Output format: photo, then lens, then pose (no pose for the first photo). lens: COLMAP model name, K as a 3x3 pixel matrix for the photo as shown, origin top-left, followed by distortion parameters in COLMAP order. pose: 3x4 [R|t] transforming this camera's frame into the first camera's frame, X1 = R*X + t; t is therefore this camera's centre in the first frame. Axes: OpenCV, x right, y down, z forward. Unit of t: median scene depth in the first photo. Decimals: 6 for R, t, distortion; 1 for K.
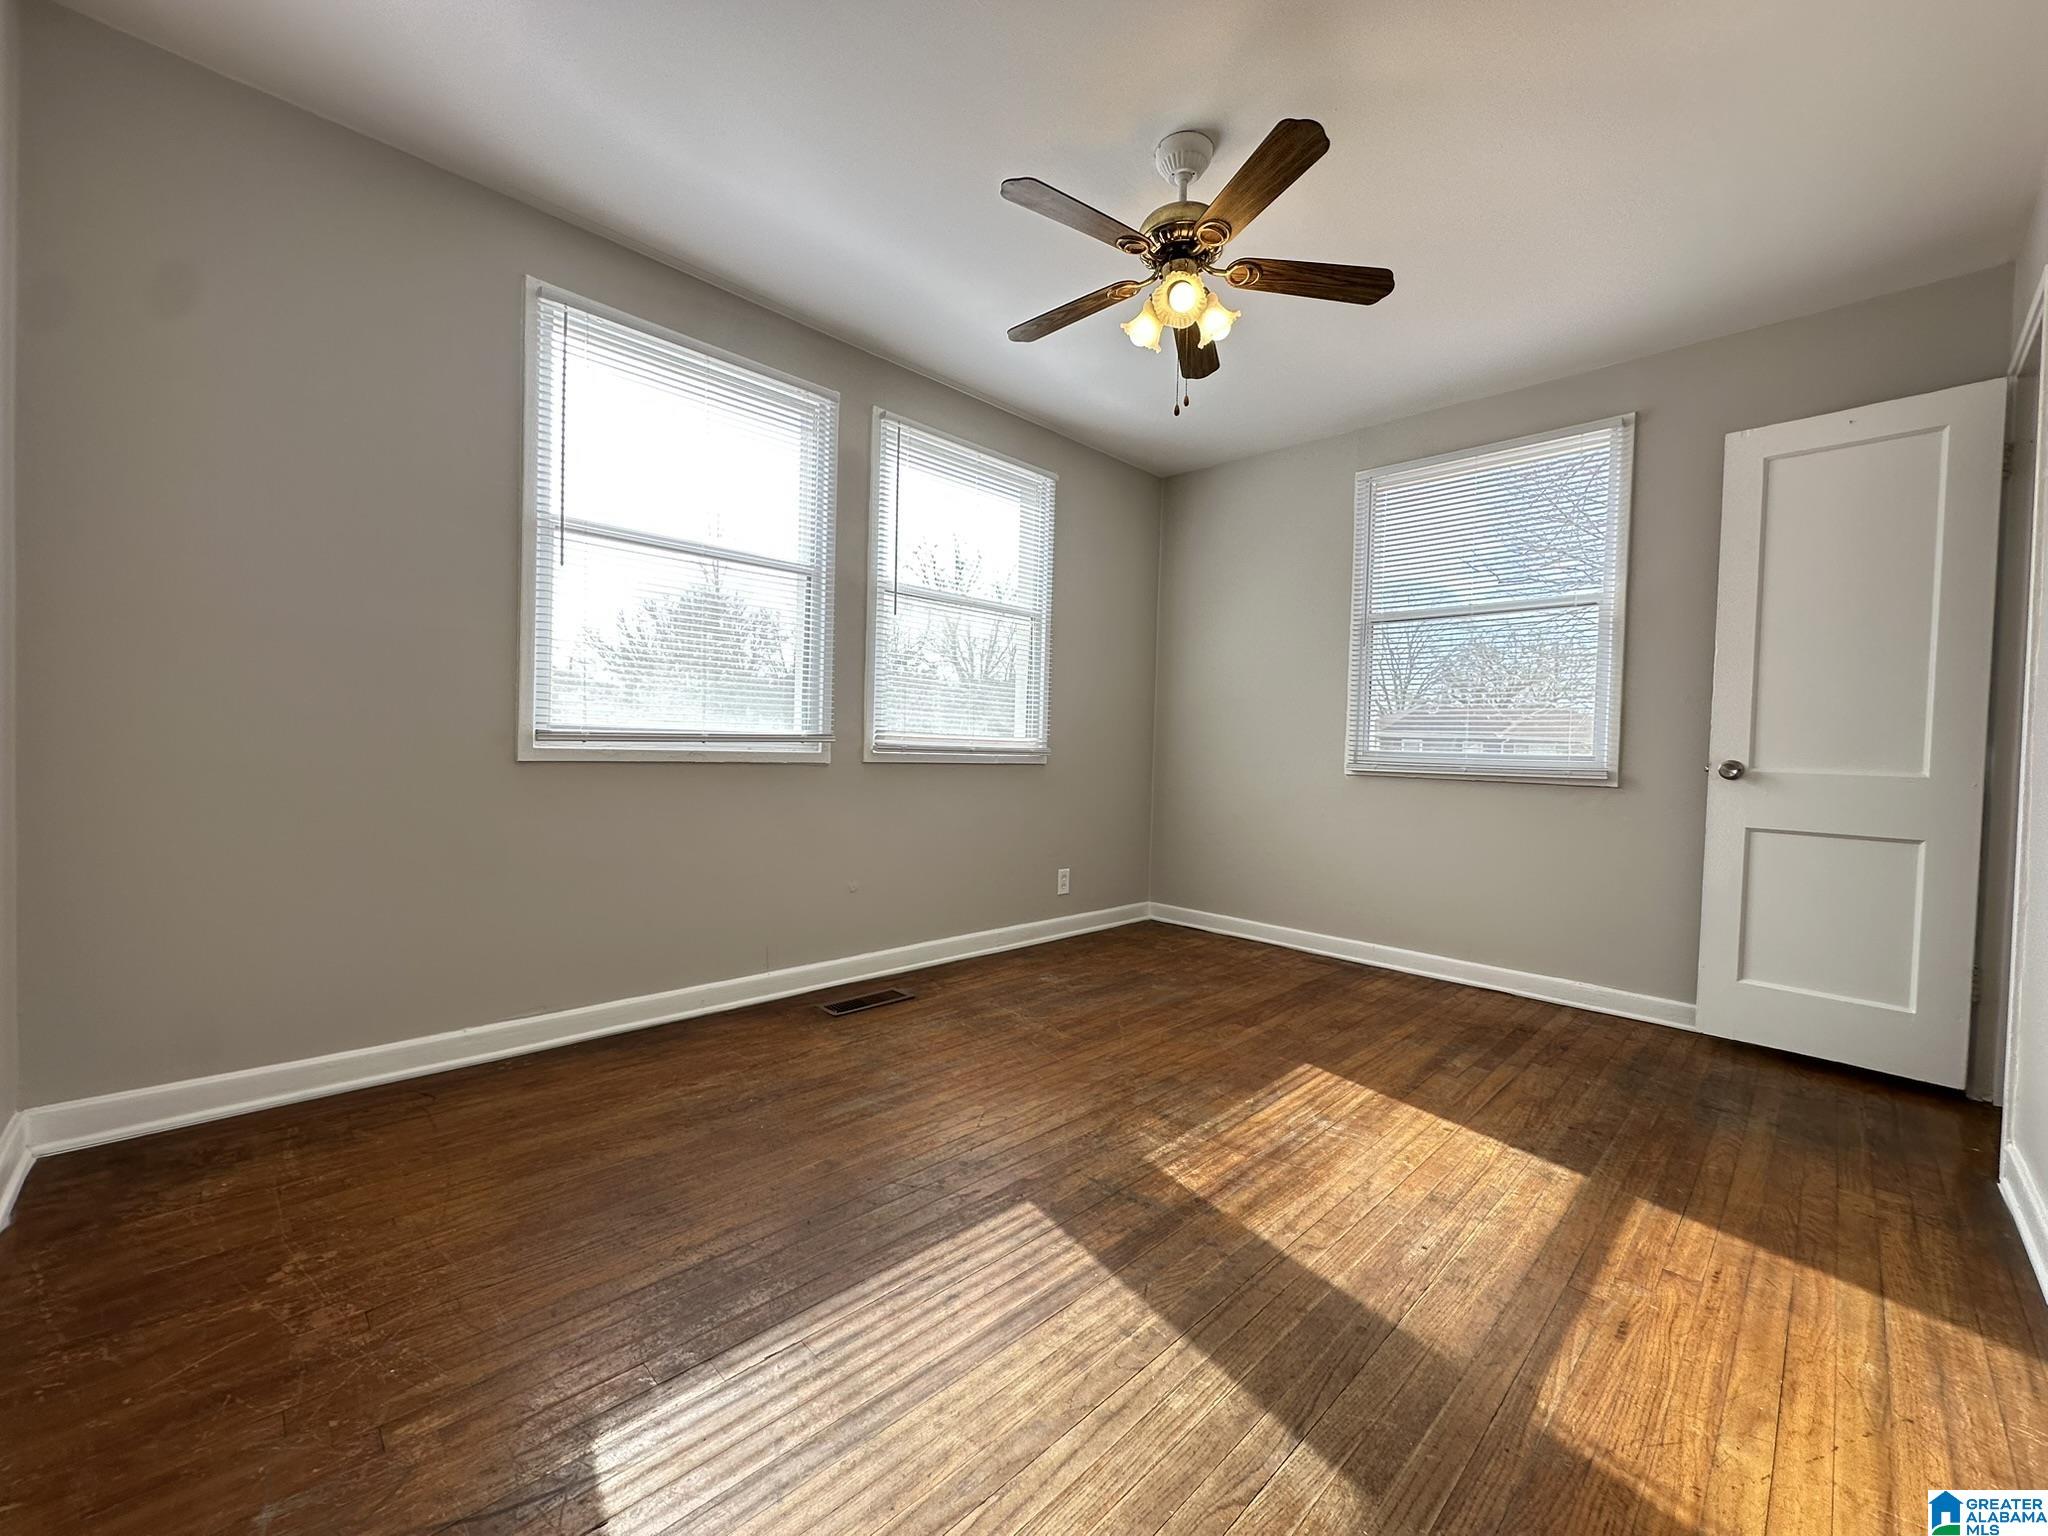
lens RADIAL K [[821.8, 0, 1021.8], [0, 821.8, 765.8], [0, 0, 1]] dist [-0.001953, 0.000261]
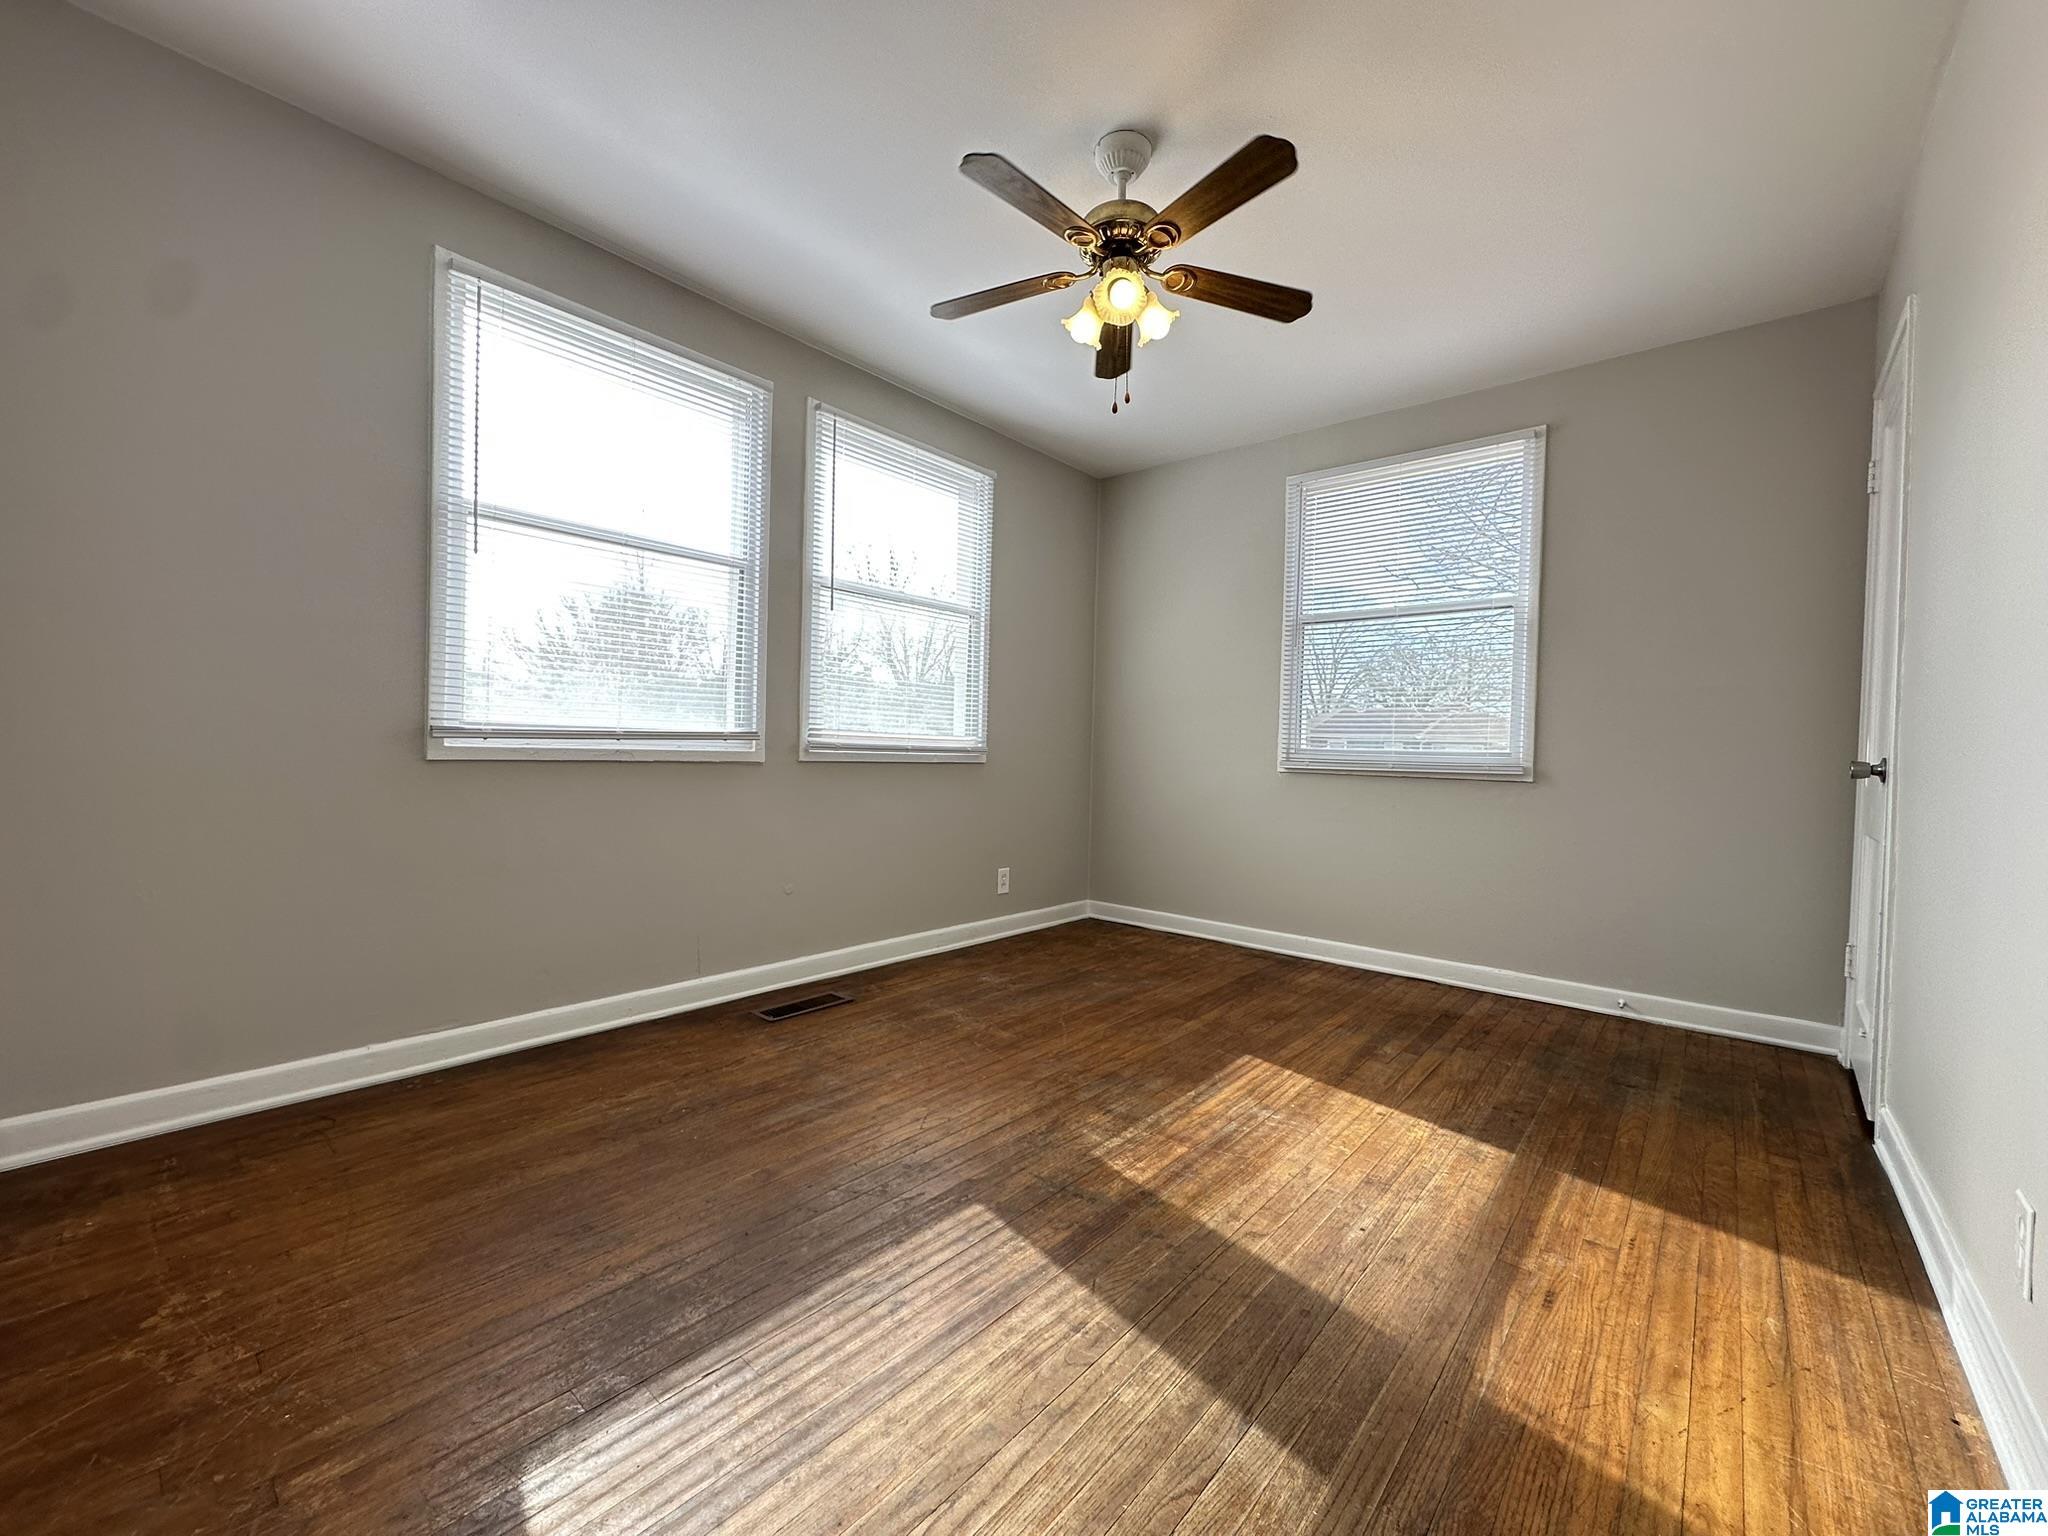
lens RADIAL K [[821.8, 0, 1021.8], [0, 821.8, 765.8], [0, 0, 1]] dist [-0.001953, 0.000261]
pose [[0.996930, -0.004141, 0.078192, -0.008868], [0.004376, 0.999986, -0.002836, 0.008738], [-0.078179, 0.003170, 0.996934, 0.009661]]
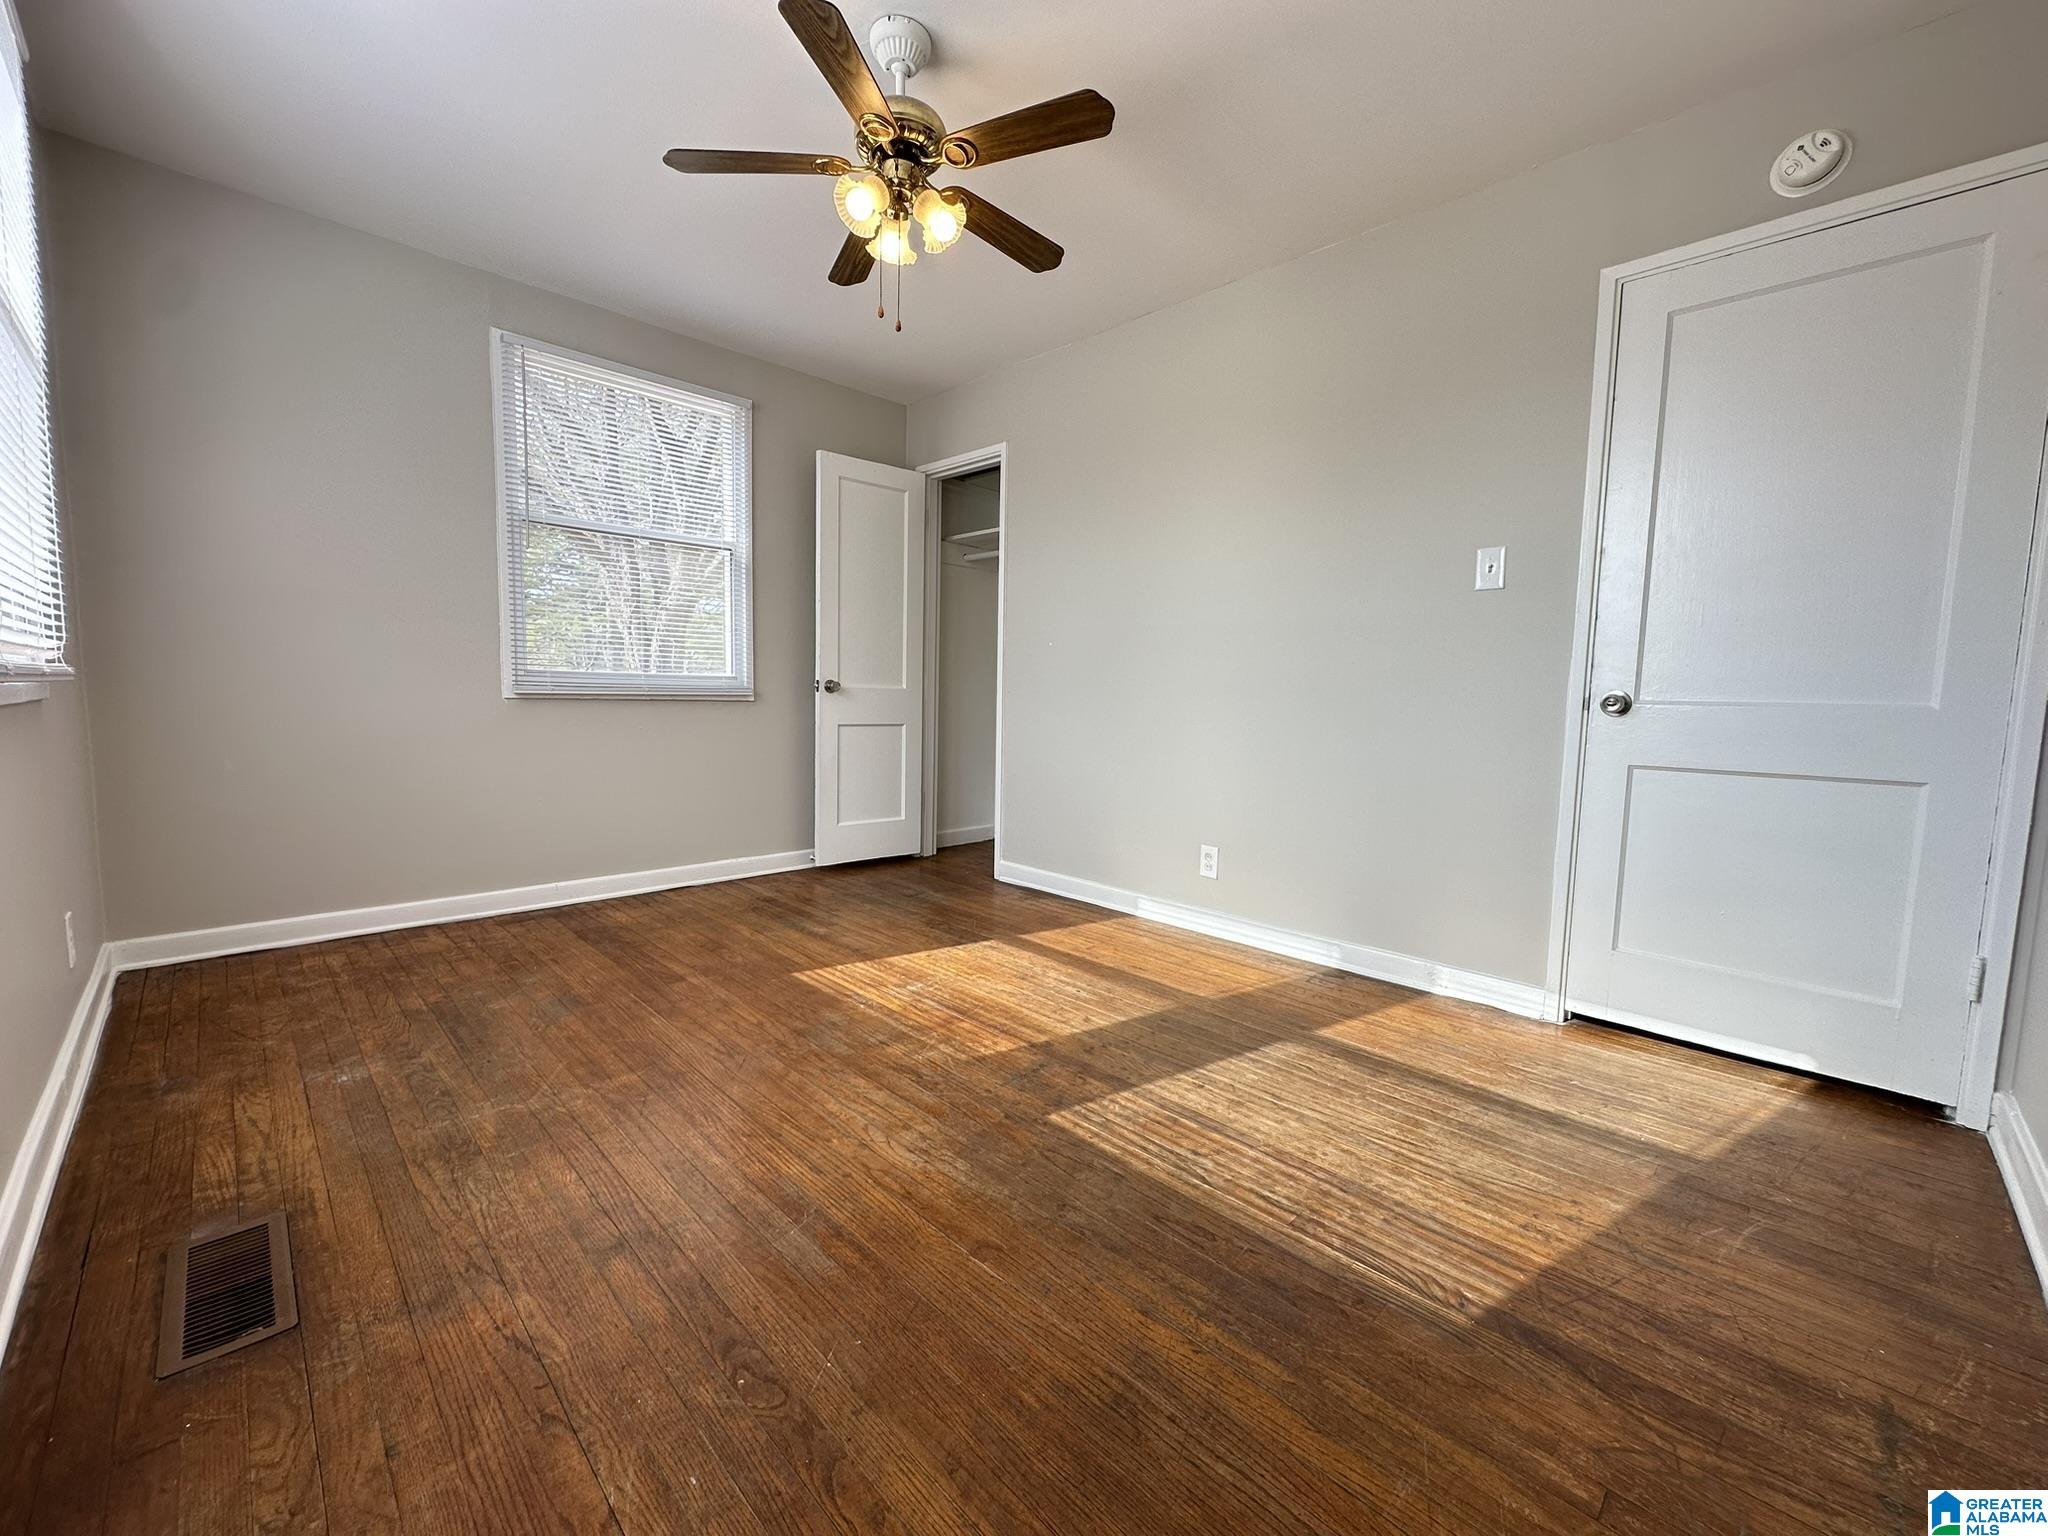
lens RADIAL K [[821.8, 0, 1021.8], [0, 821.8, 765.8], [0, 0, 1]] dist [-0.001953, 0.000261]
pose [[0.003533, -0.118555, 0.992941, -0.861733], [0.000994, 0.992947, 0.118553, -0.037776], [-0.999993, 0.000568, 0.003626, 0.894186]]
